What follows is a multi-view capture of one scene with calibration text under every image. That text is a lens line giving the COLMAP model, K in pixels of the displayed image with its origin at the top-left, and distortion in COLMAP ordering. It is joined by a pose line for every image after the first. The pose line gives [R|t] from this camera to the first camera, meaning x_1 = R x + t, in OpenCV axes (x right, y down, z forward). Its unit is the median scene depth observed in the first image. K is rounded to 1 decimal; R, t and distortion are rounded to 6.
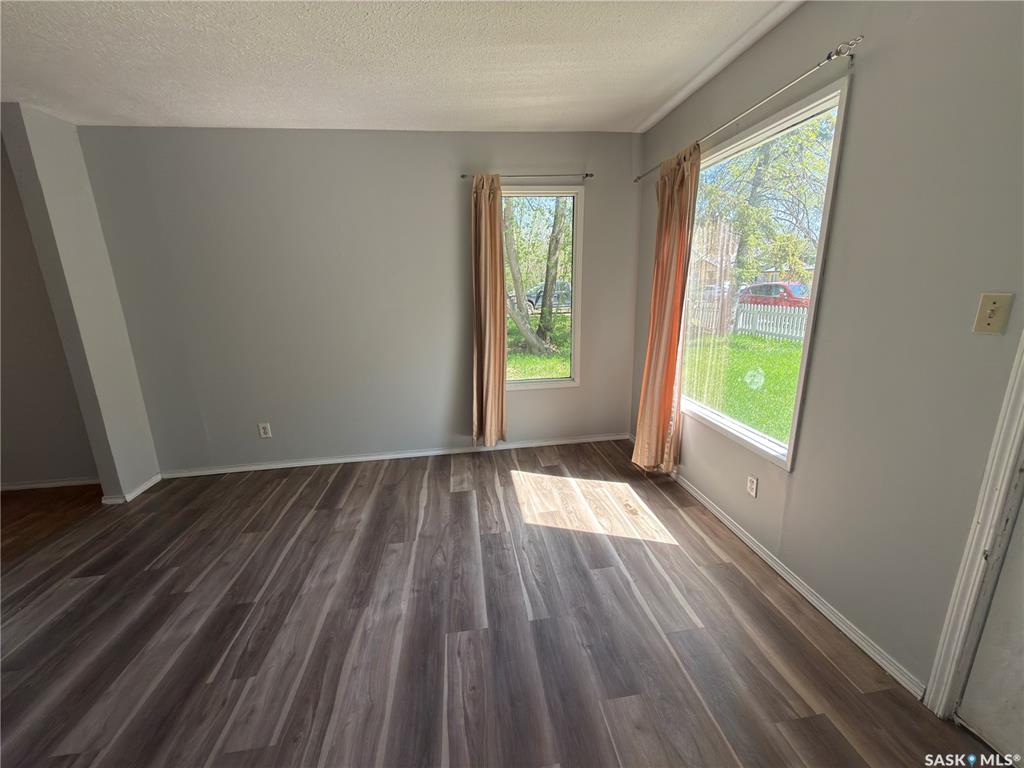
lens RADIAL K [[407.1, 0, 513.2], [0, 407.1, 380.7], [0, 0, 1]] dist [0.000383, -0.000005]
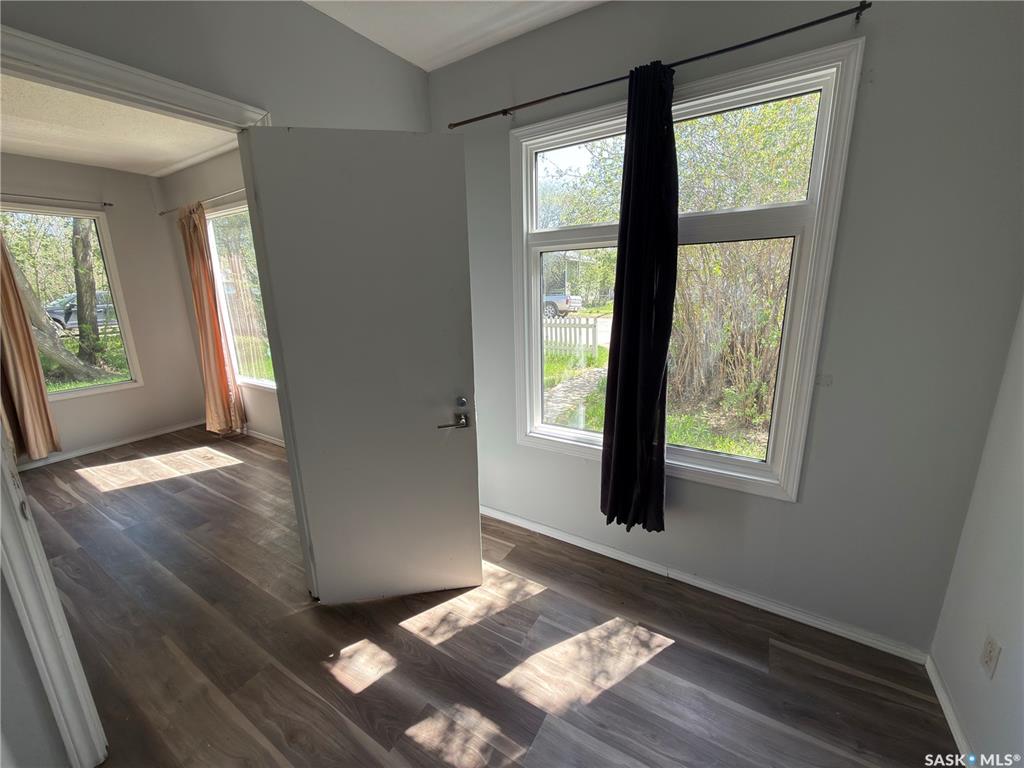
lens RADIAL K [[407.1, 0, 514.0], [0, 407.1, 382.5], [0, 0, 1]] dist [0.000383, -0.000005]
pose [[0.633382, -0.170122, 0.754908, -0.052803], [0.184476, 0.980605, 0.066205, 0.157540], [-0.751529, 0.097329, 0.652481, -0.687474]]
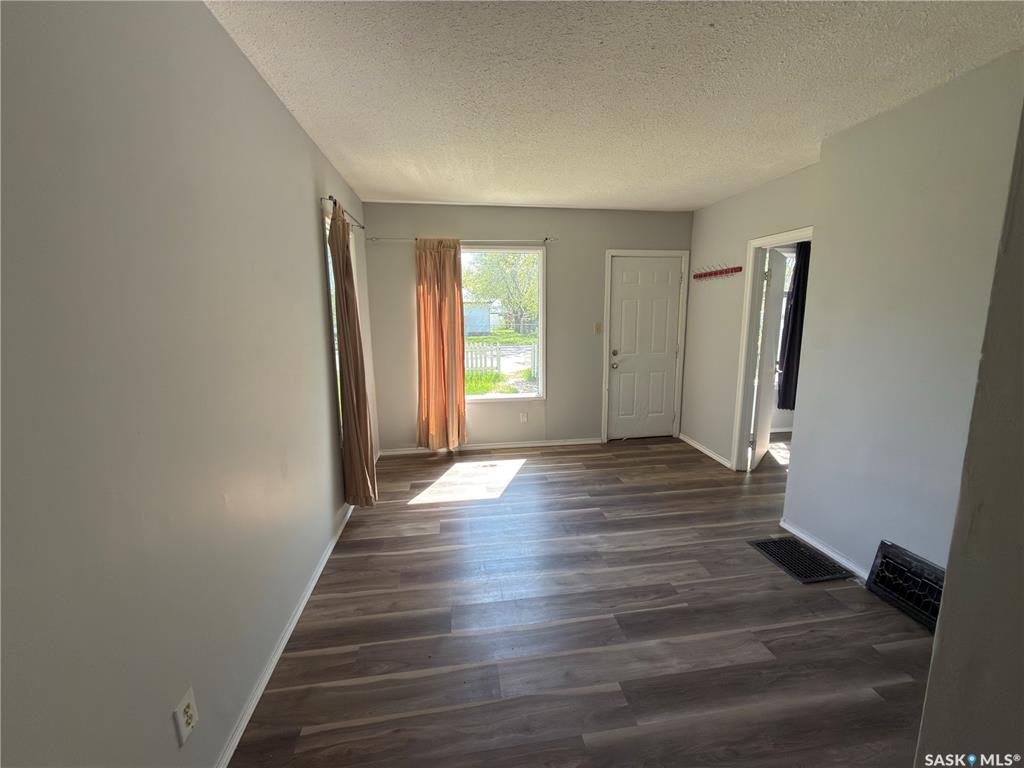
lens RADIAL K [[407.1, 0, 510.0], [0, 407.1, 383.2], [0, 0, 1]] dist [0.000383, -0.000005]
pose [[-0.013598, -0.143526, 0.989553, -1.137868], [0.241157, 0.959960, 0.142547, -0.175368], [-0.970391, 0.240576, 0.021559, 0.785567]]
